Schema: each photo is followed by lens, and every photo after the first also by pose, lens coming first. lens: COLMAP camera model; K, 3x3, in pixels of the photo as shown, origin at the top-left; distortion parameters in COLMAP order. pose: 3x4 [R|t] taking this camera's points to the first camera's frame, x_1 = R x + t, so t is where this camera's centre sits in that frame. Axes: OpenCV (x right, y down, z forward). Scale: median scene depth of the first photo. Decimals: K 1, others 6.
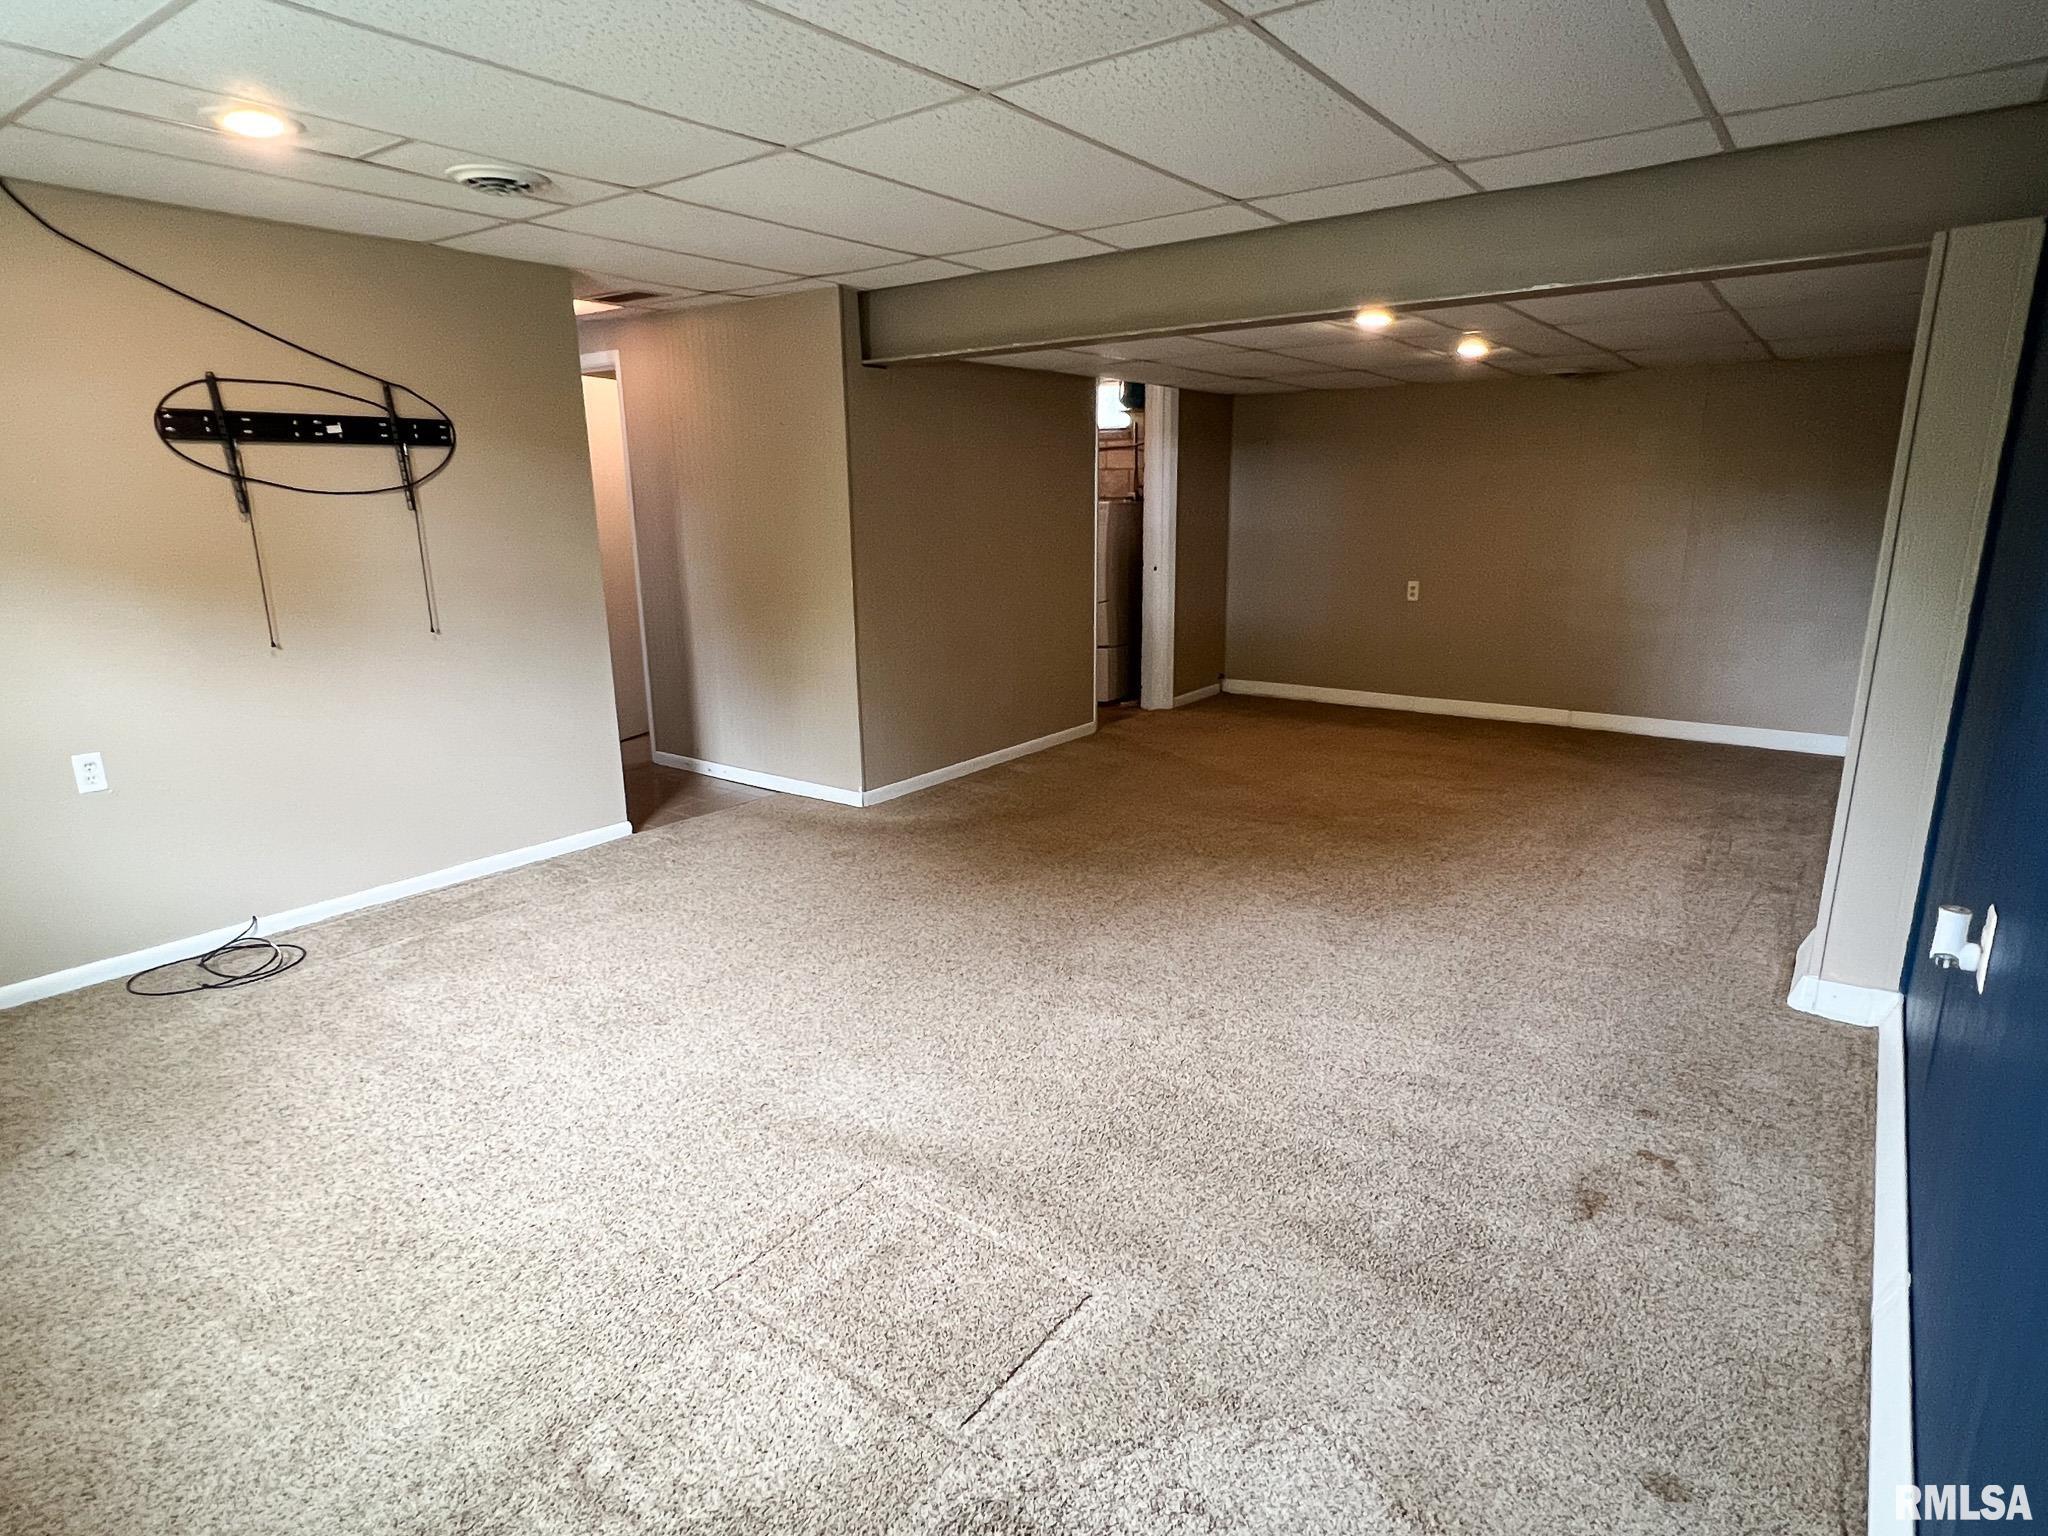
lens RADIAL K [[1120.9, 0, 1014.1], [0, 1120.9, 773.2], [0, 0, 1]] dist [0.003940, 0.000219]
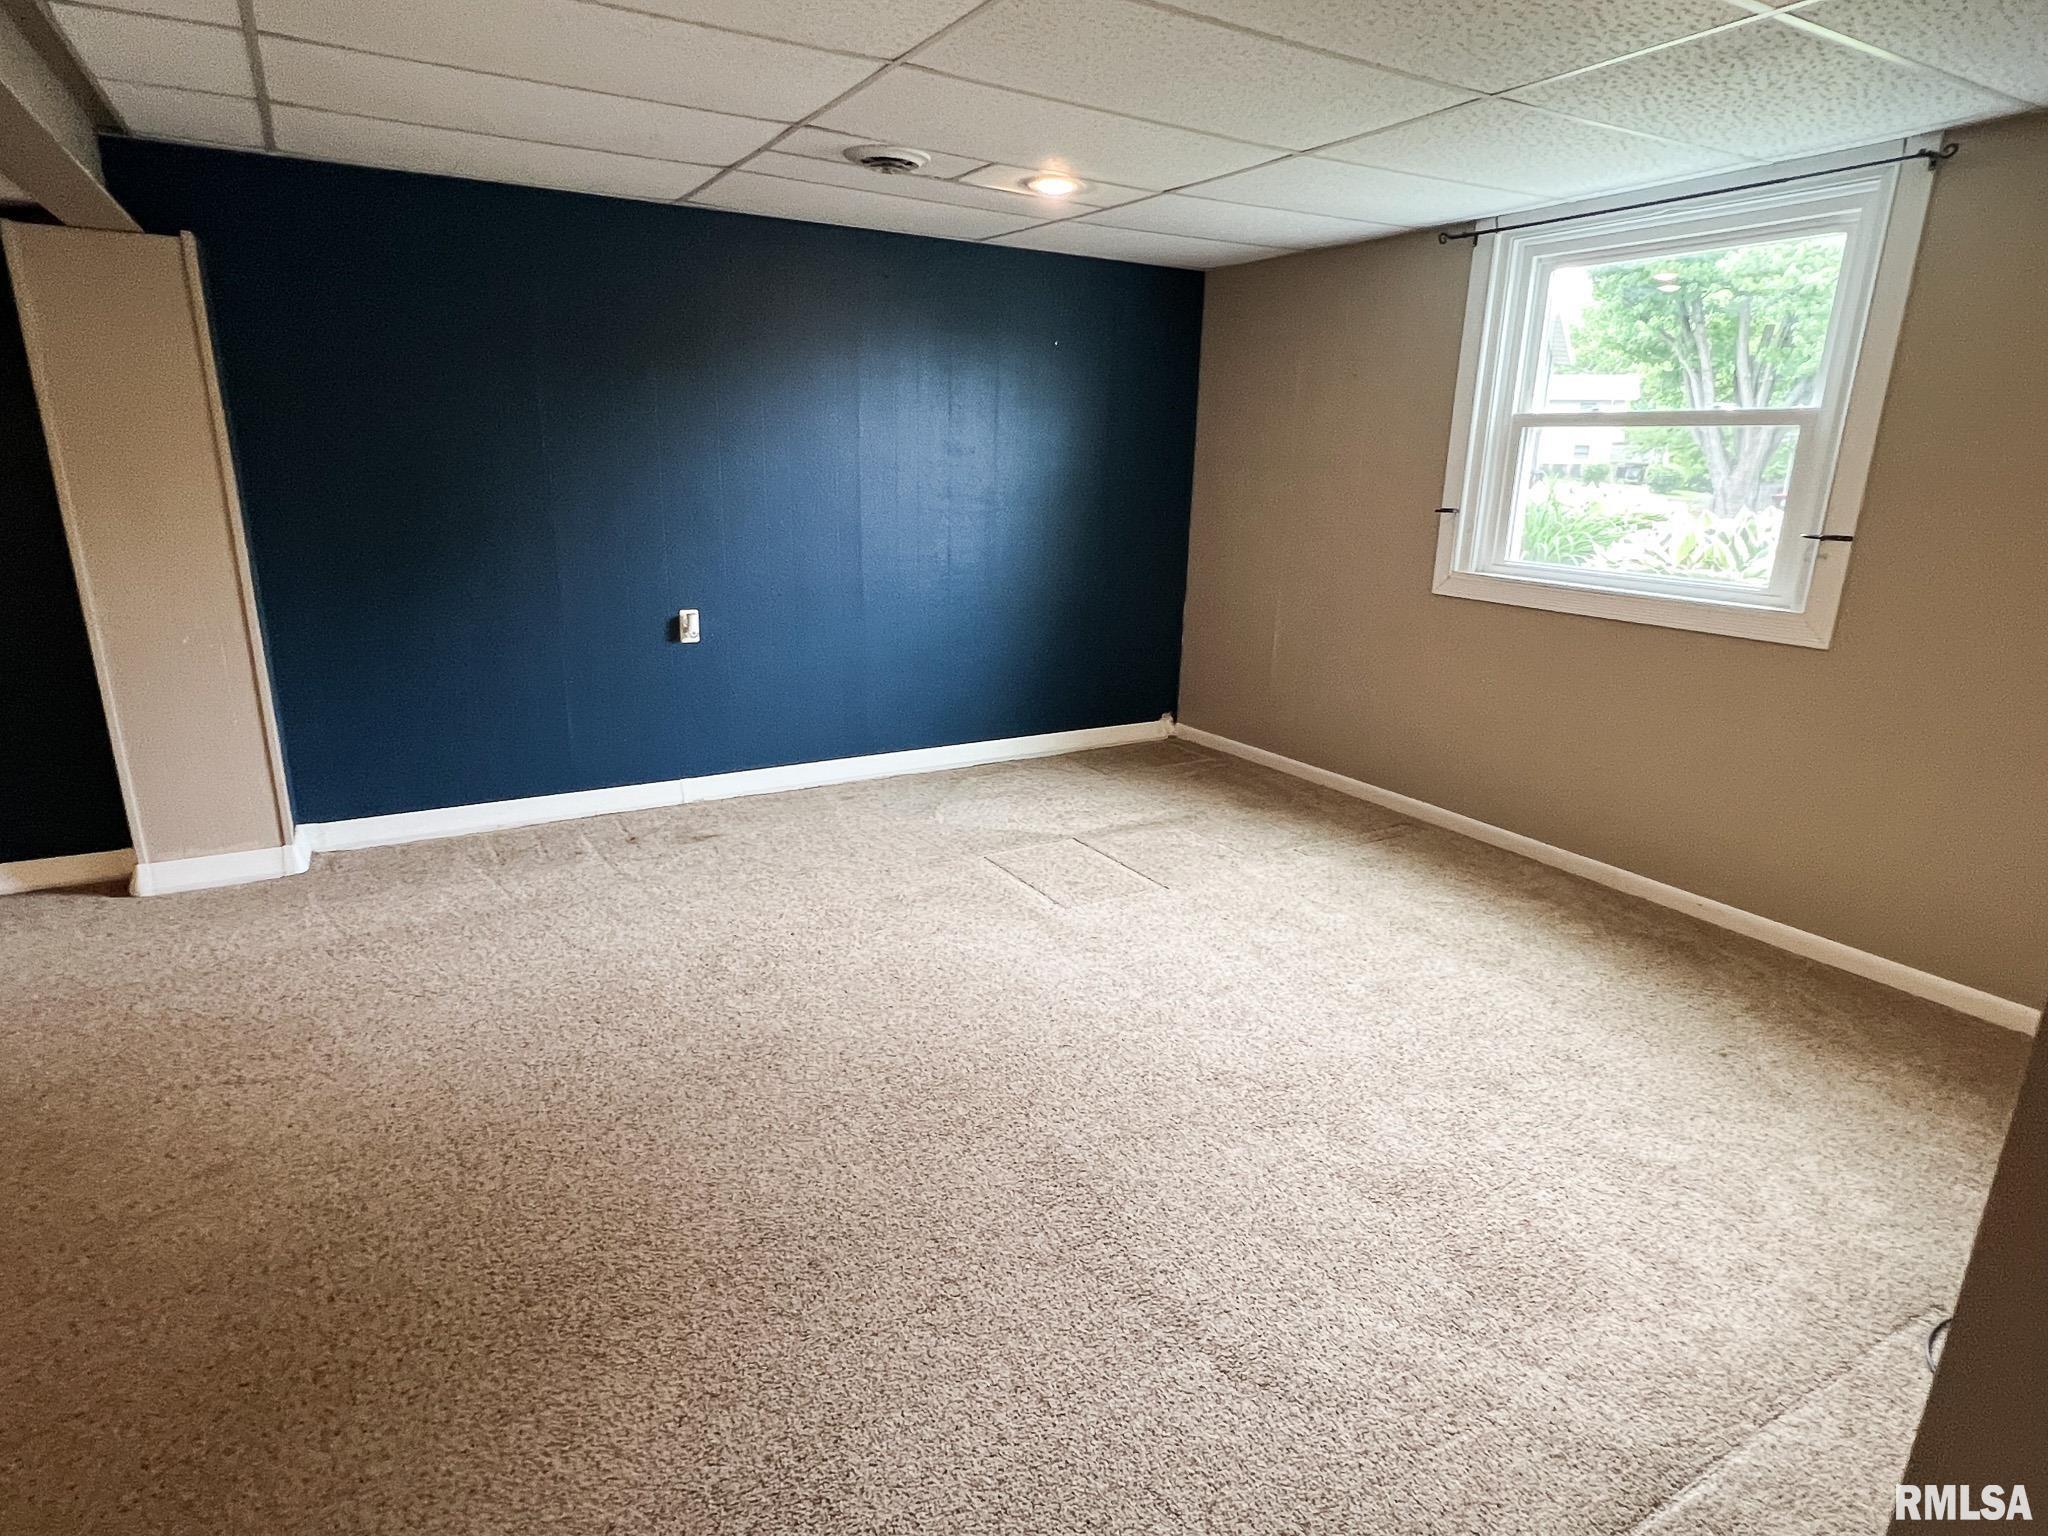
lens RADIAL K [[1120.9, 0, 1014.1], [0, 1120.9, 773.2], [0, 0, 1]] dist [0.003940, 0.000219]
pose [[-0.926368, -0.112047, 0.359568, -0.359424], [0.081922, 0.871913, 0.482759, -0.325923], [-0.367603, 0.476669, -0.798533, 1.289150]]
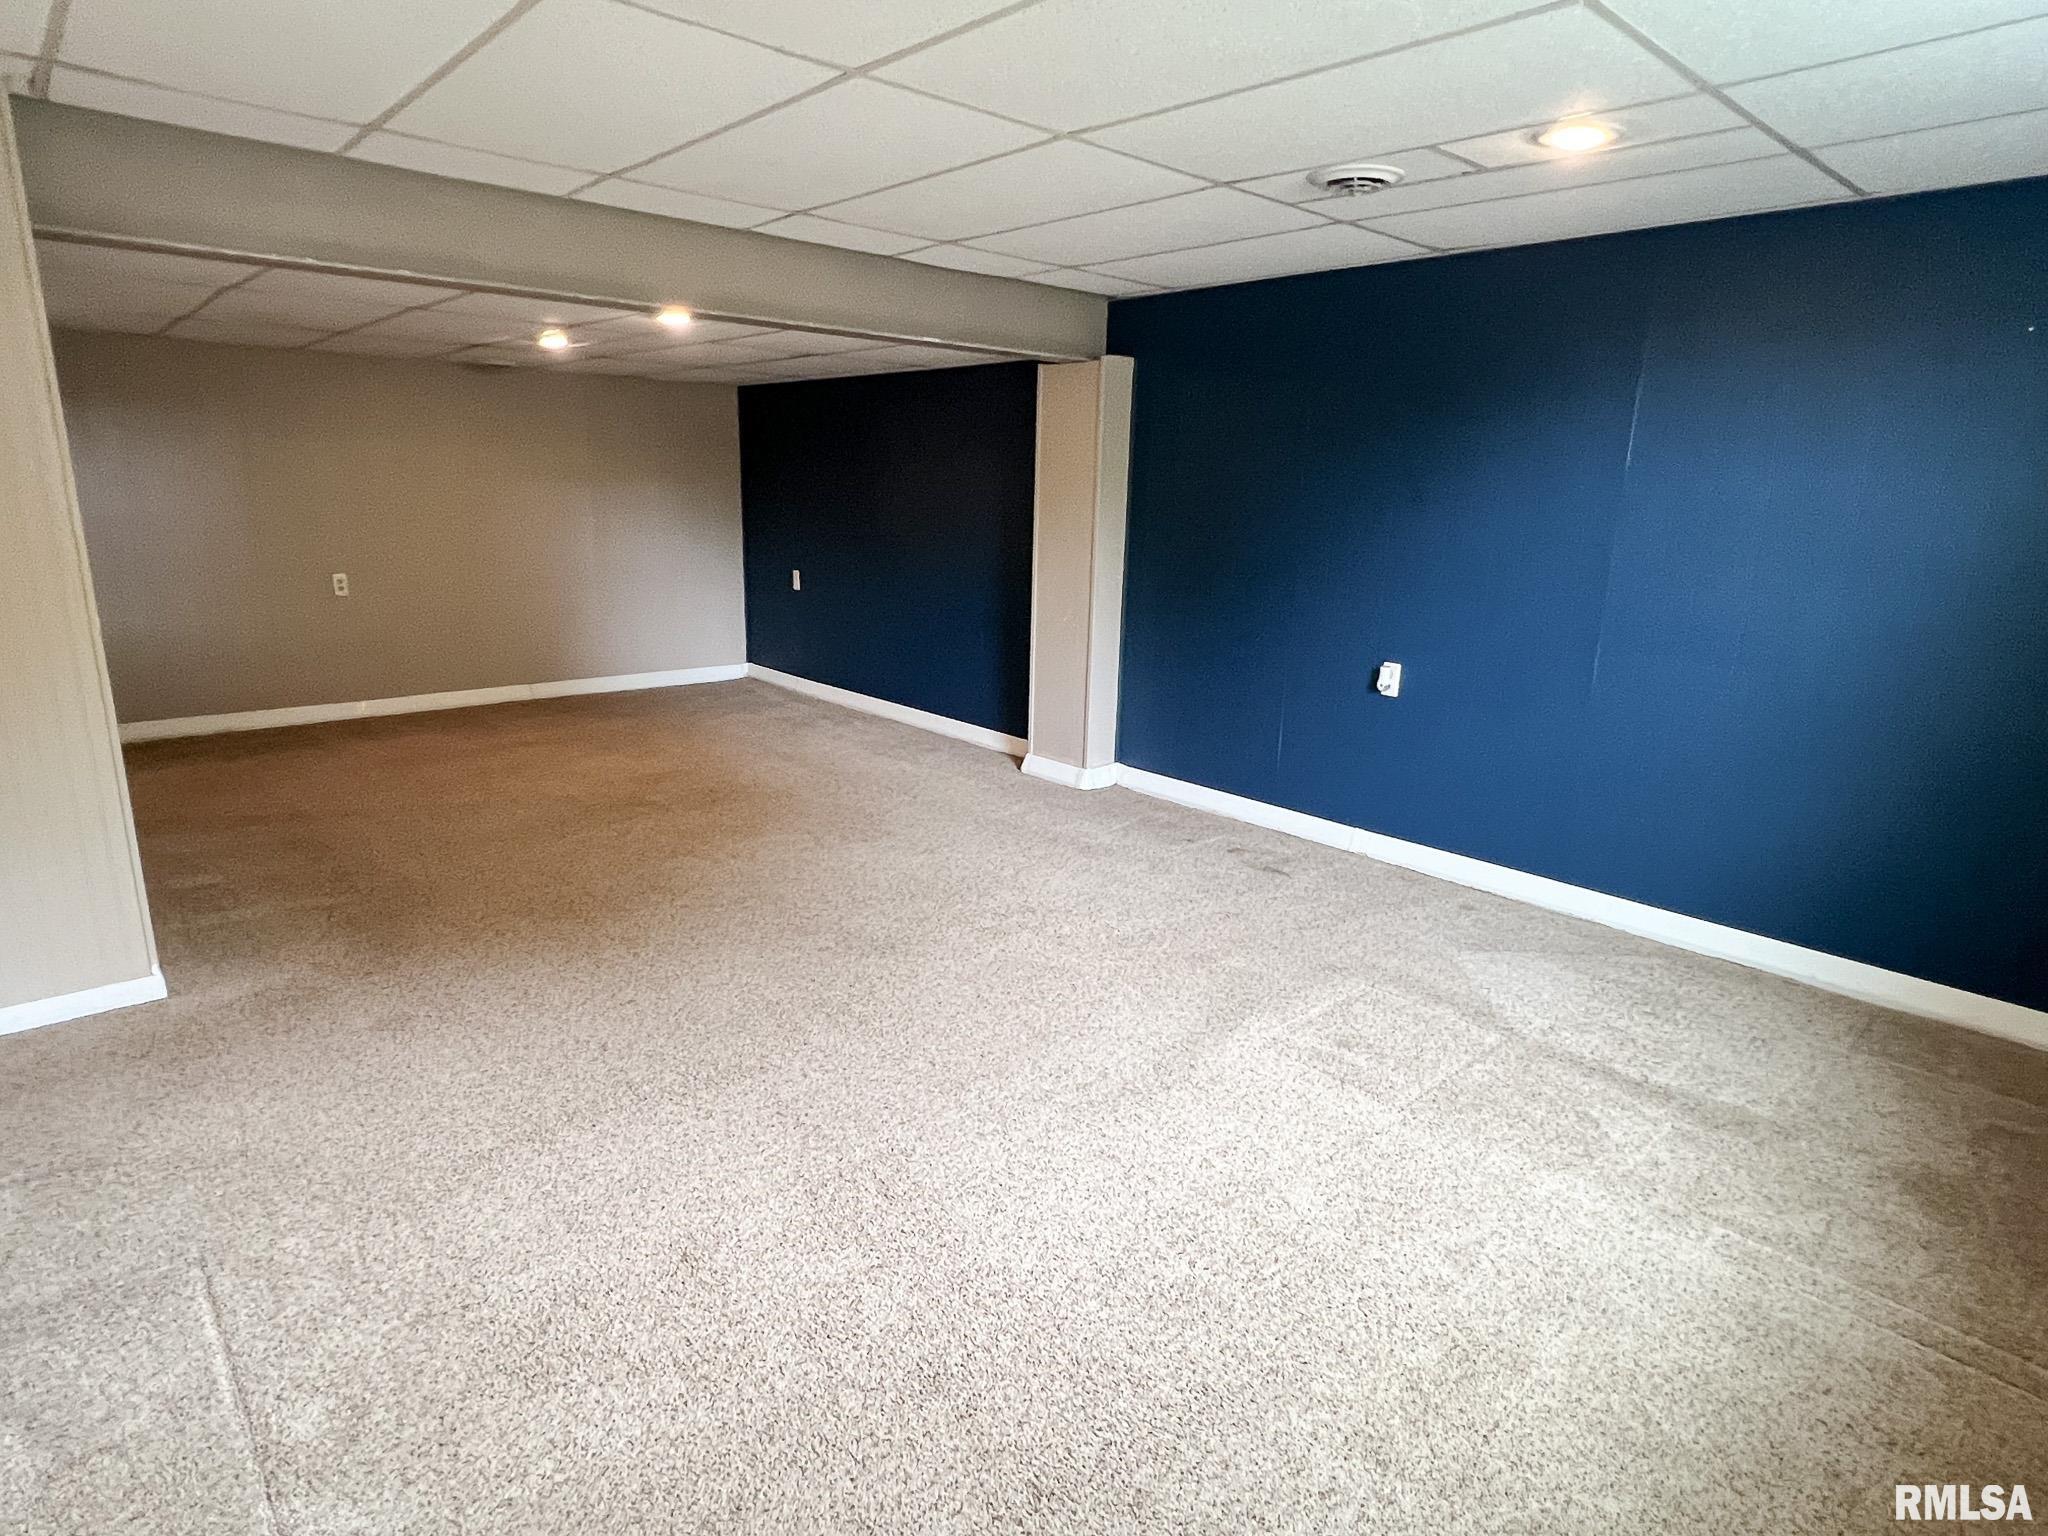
lens RADIAL K [[1130.5, 0, 1024.5], [0, 1130.5, 771.6], [0, 0, 1]] dist [-0.001044, -0.001257]
pose [[0.177321, -0.225302, 0.958017, -0.788514], [0.210174, 0.959655, 0.186785, -0.131212], [-0.961449, 0.168229, 0.217519, 0.551793]]
